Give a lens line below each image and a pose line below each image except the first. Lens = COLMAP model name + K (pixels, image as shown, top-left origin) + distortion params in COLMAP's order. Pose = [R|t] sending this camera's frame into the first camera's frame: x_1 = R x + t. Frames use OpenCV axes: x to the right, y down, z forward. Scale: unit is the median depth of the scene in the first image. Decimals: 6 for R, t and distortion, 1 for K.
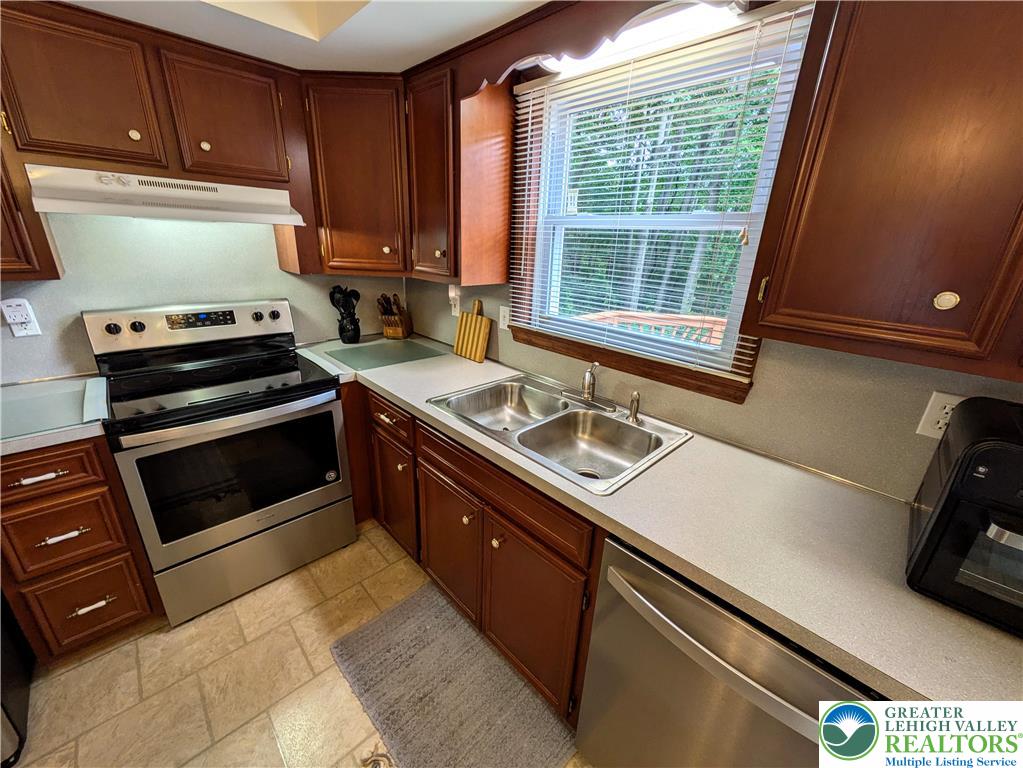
lens RADIAL K [[411.2, 0, 516.8], [0, 411.2, 386.6], [0, 0, 1]] dist [-0.003769, 0.002164]
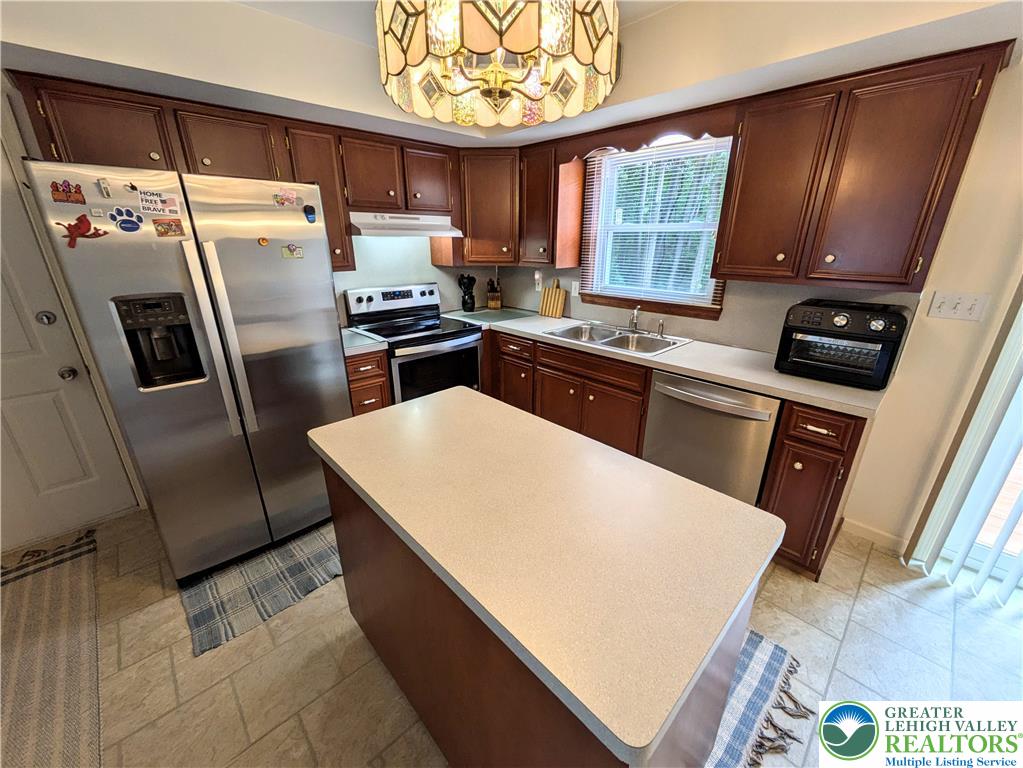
lens RADIAL K [[411.2, 0, 514.6], [0, 411.2, 387.9], [0, 0, 1]] dist [-0.003769, 0.002164]
pose [[0.999142, -0.029713, -0.028855, -0.263869], [0.029806, 0.999552, 0.002797, 0.236529], [0.028759, -0.003654, 0.999580, -0.700862]]
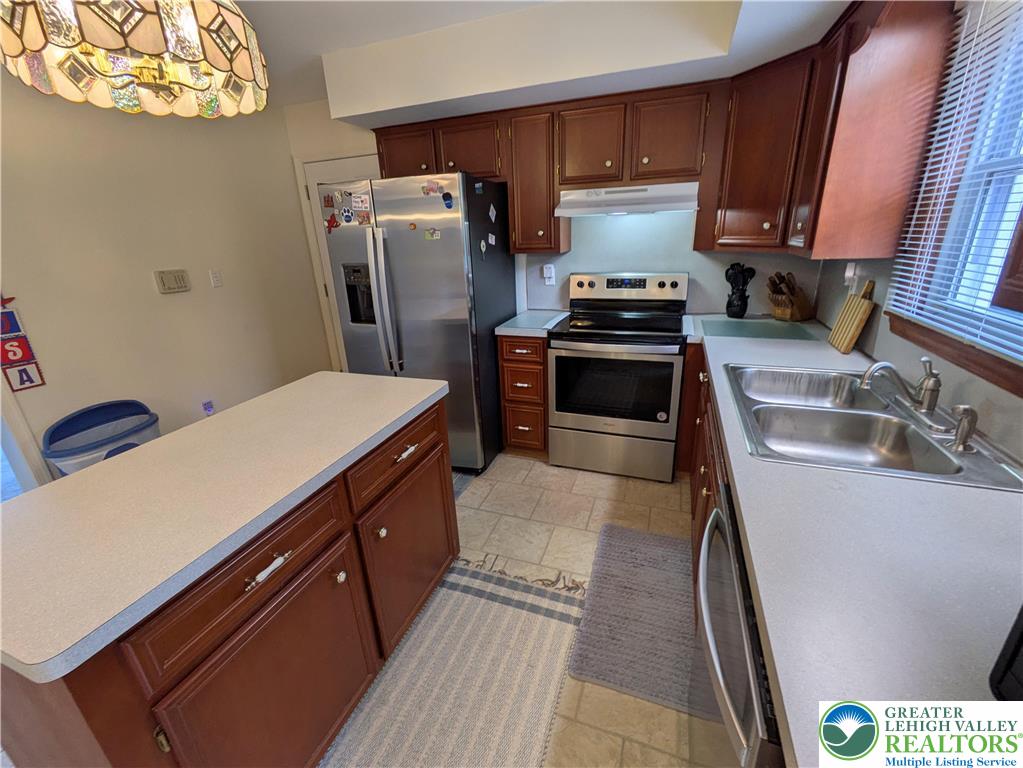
lens RADIAL K [[411.2, 0, 496.7], [0, 411.2, 382.8], [0, 0, 1]] dist [-0.003769, 0.002164]
pose [[0.420904, 0.265010, -0.867531, 0.407544], [-0.254365, 0.952484, 0.167549, 0.044971], [0.870711, 0.150147, 0.468314, -0.016992]]
